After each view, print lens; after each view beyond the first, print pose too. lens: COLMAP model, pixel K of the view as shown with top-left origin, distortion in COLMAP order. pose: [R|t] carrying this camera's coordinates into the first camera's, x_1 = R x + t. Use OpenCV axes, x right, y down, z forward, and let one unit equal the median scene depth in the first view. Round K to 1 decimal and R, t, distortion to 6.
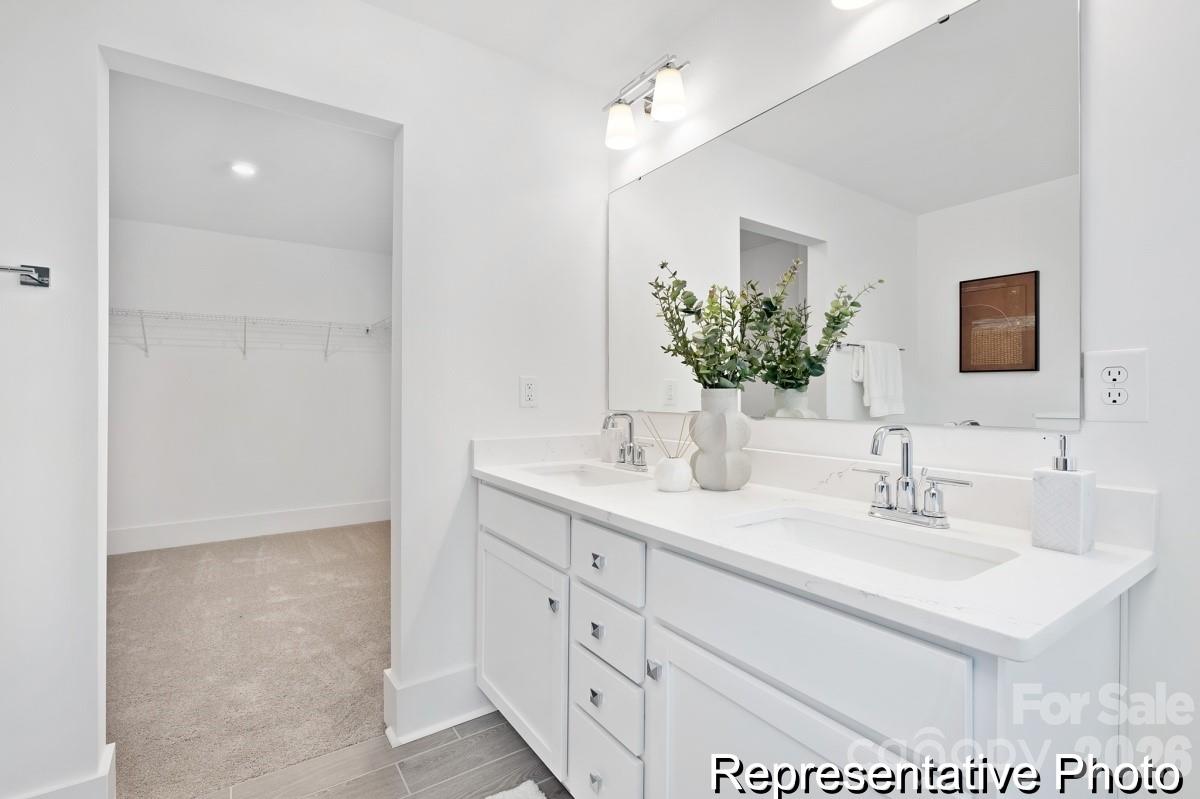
lens RADIAL K [[538.9, 0, 599.9], [0, 538.9, 397.3], [0, 0, 1]] dist [0.002489, 0.000502]
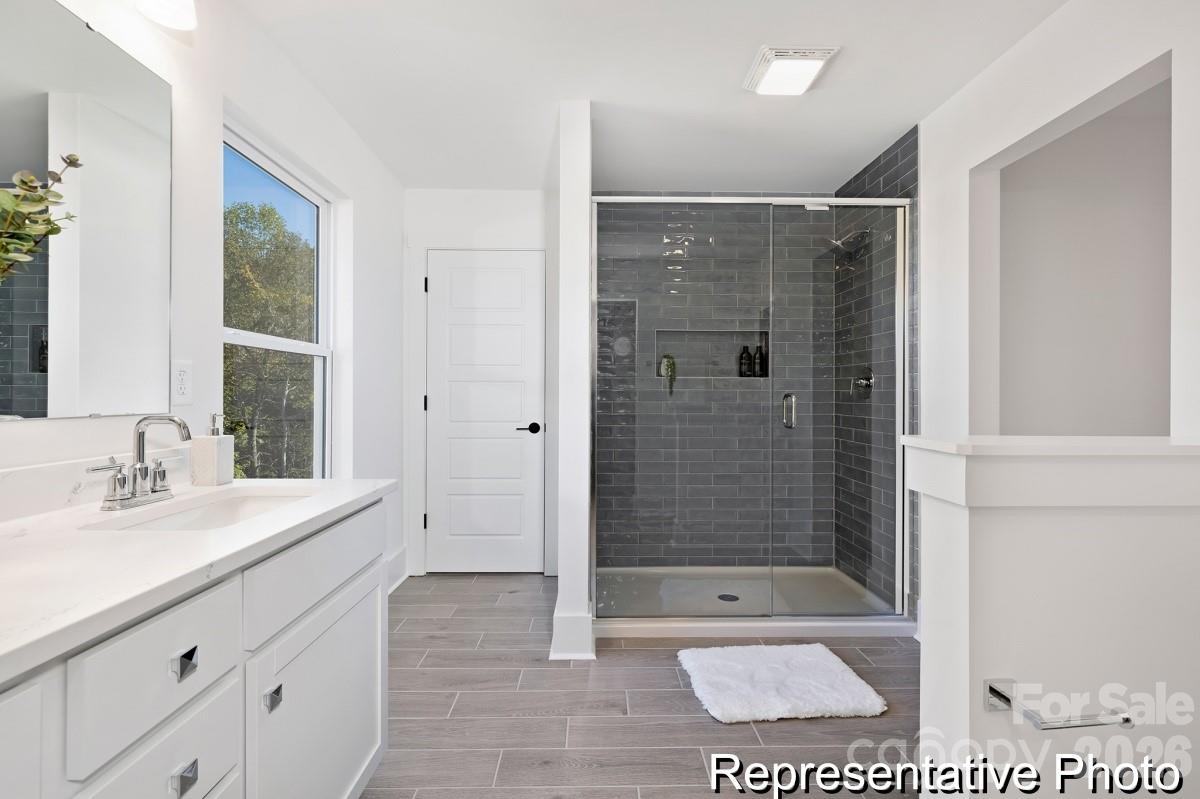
lens RADIAL K [[538.9, 0, 601.3], [0, 538.9, 396.5], [0, 0, 1]] dist [0.002489, 0.000502]
pose [[-0.831234, -0.002673, 0.555917, -0.565736], [-0.000966, 0.999994, 0.003363, 0.007695], [-0.555922, 0.002259, -0.831231, 0.987834]]
